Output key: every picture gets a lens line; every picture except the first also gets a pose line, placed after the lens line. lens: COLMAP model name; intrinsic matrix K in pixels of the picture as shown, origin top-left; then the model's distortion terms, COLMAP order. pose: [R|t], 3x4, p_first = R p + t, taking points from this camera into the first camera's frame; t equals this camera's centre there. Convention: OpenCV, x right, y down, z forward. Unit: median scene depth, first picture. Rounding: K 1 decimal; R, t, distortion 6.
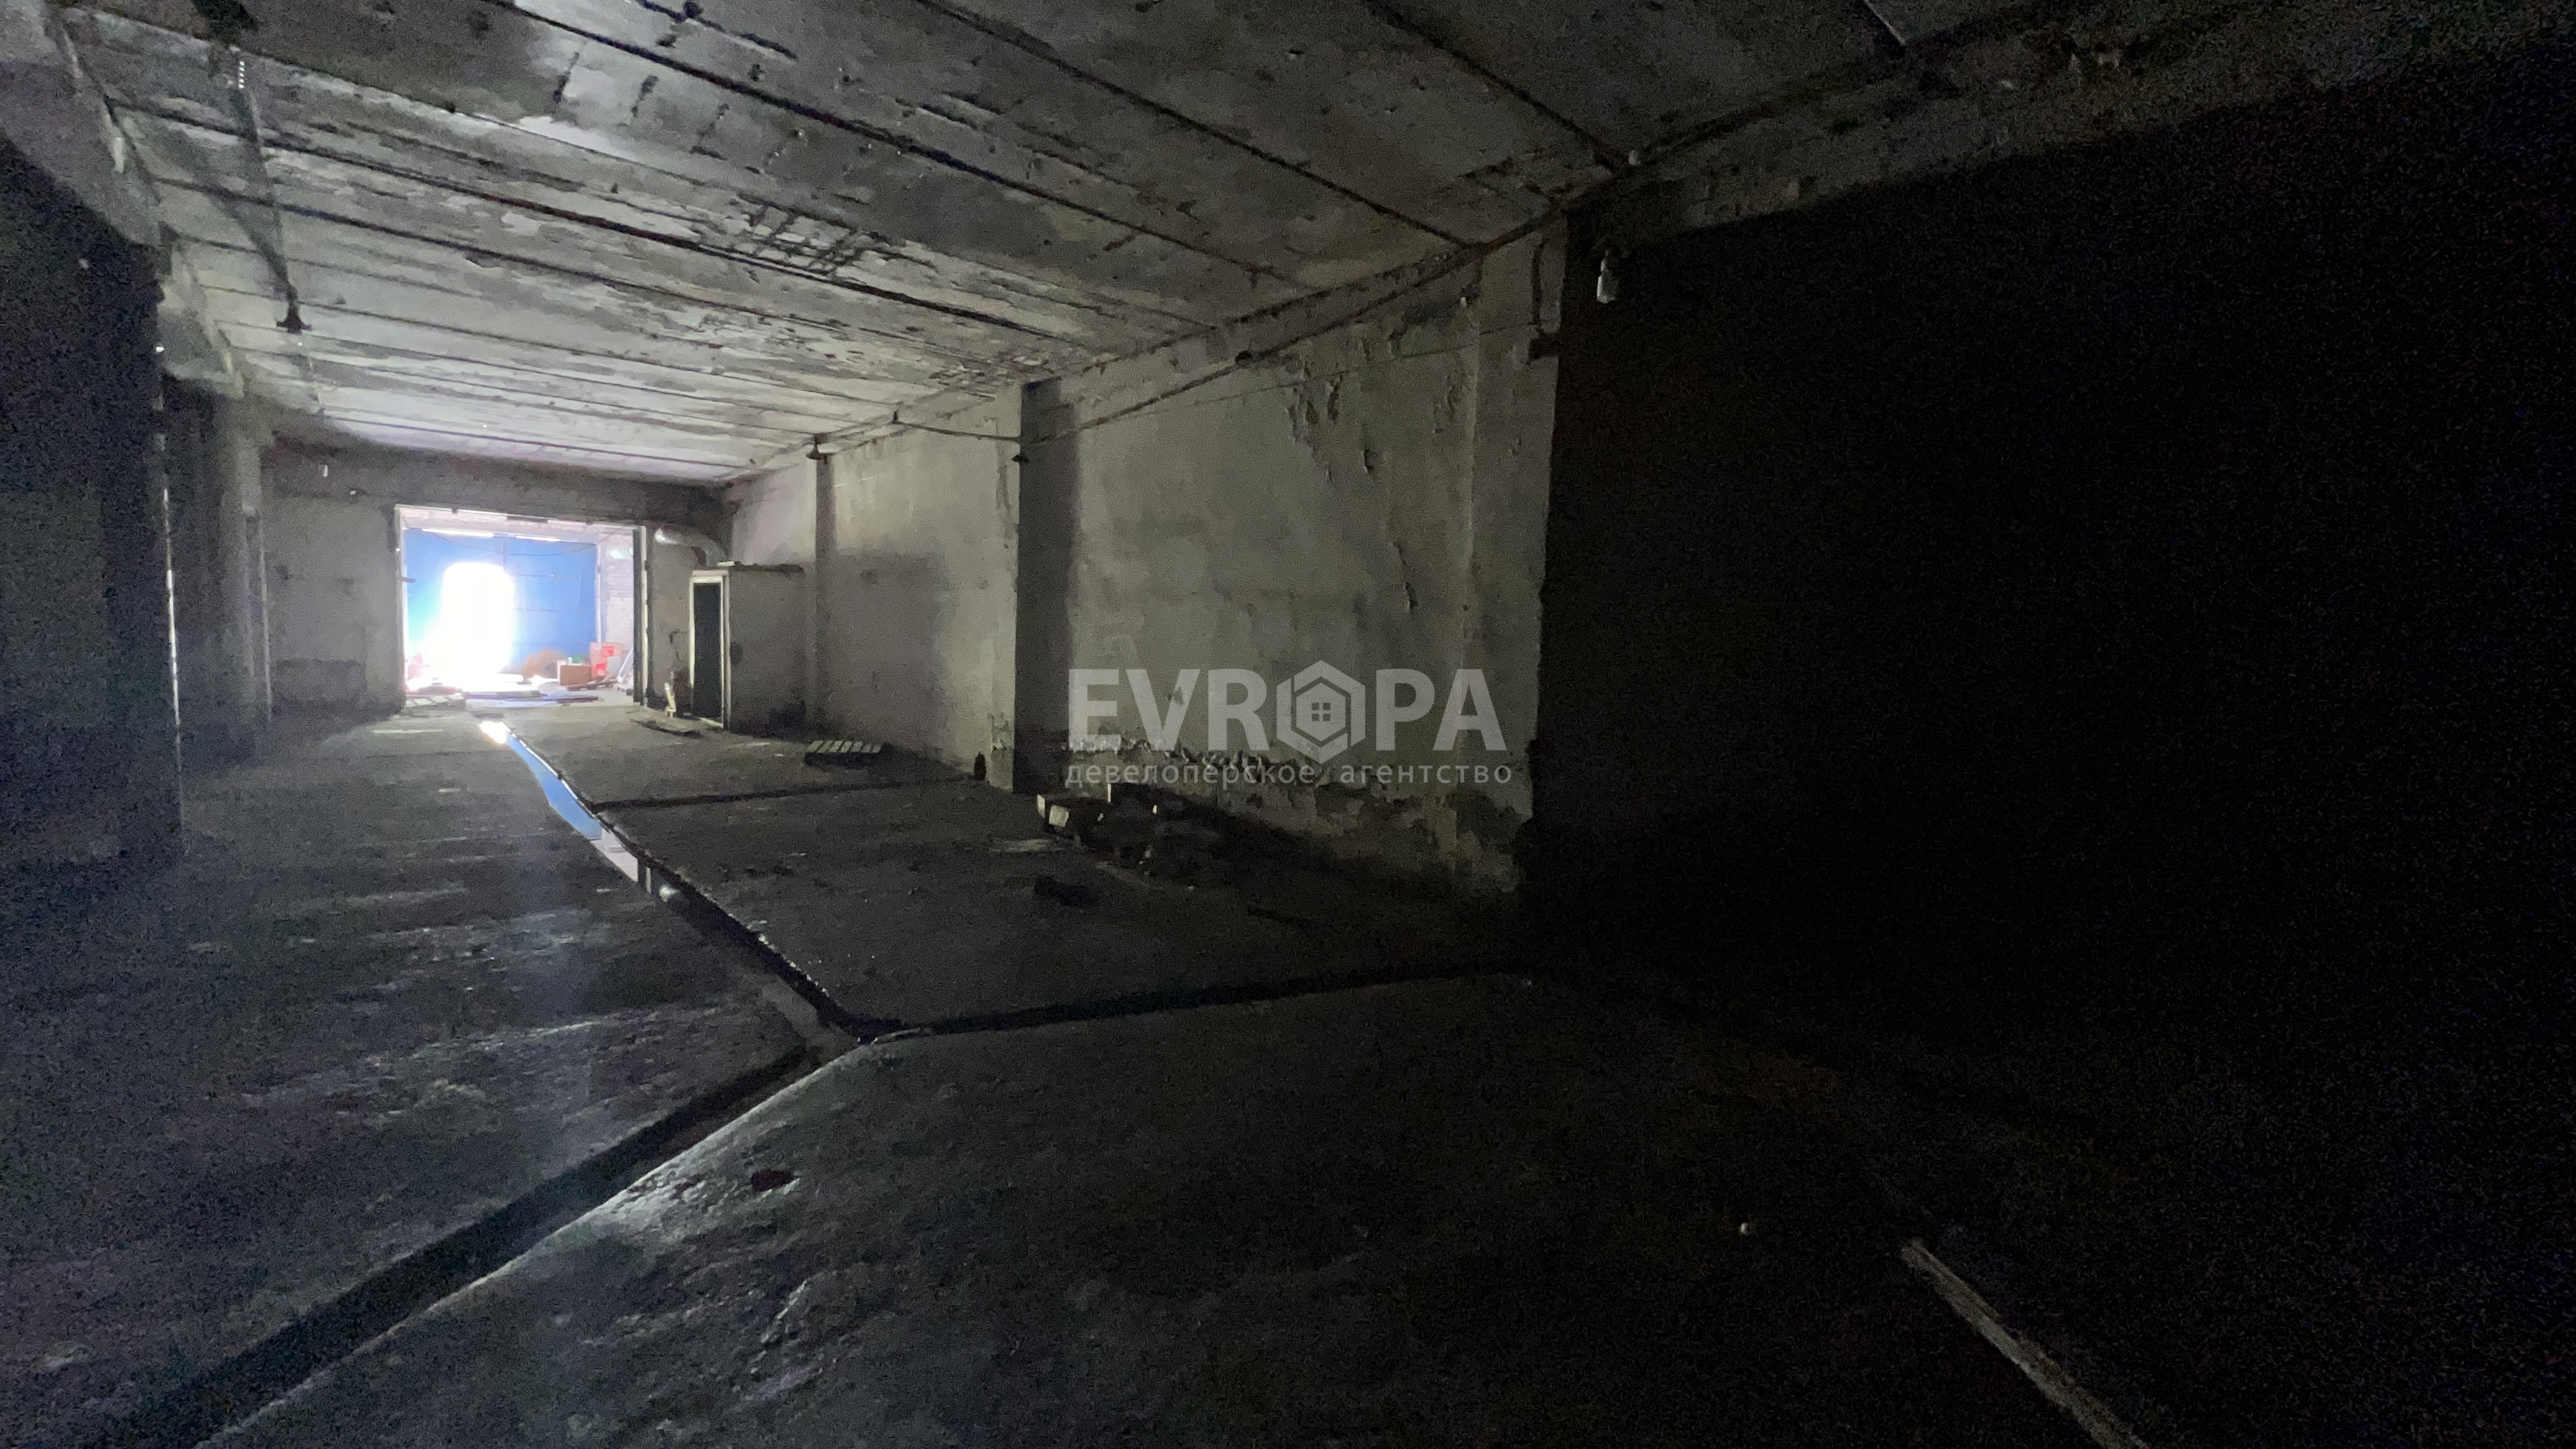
lens RADIAL K [[1000.3, 0, 1280.1], [0, 1000.3, 725.3], [0, 0, 1]] dist [-0.004166, -0.000321]
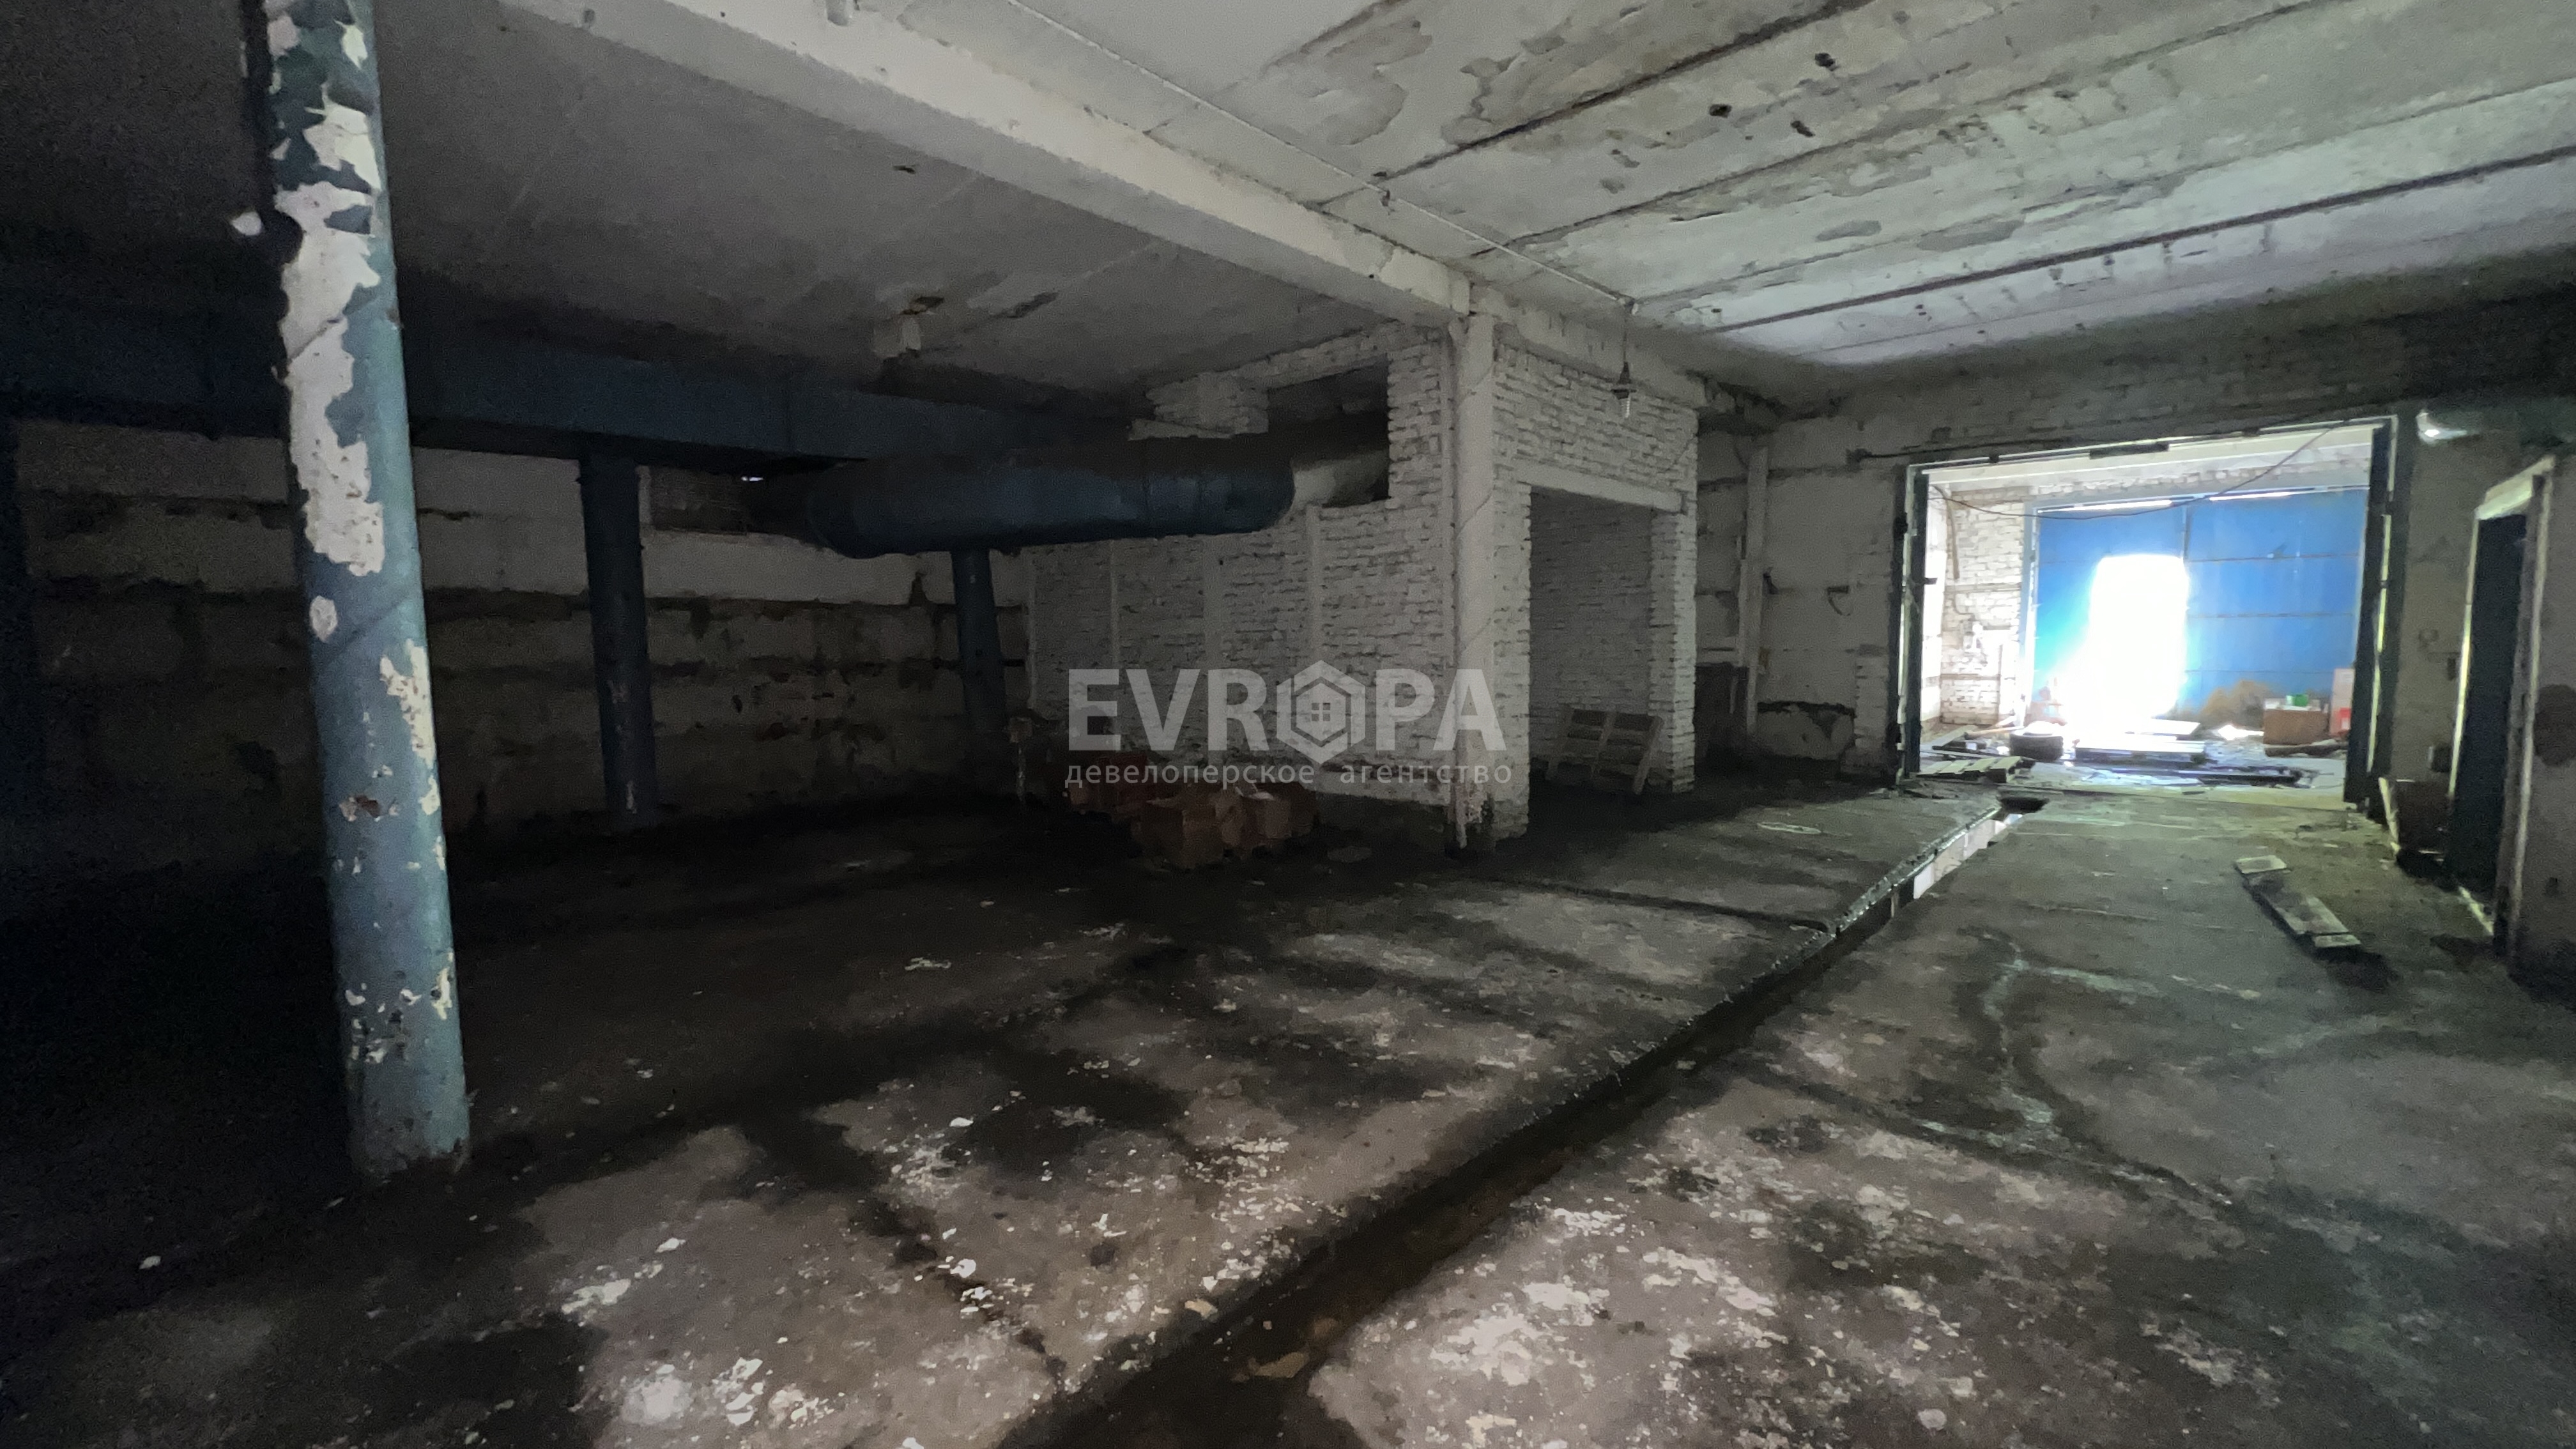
lens RADIAL K [[1000.3, 0, 1279.7], [0, 1000.3, 711.8], [0, 0, 1]] dist [-0.004166, -0.000321]
pose [[0.069208, 0.035797, -0.996960, -0.224284], [-0.068938, 0.997139, 0.031017, -0.046787], [0.995217, 0.066582, 0.071477, 0.484266]]
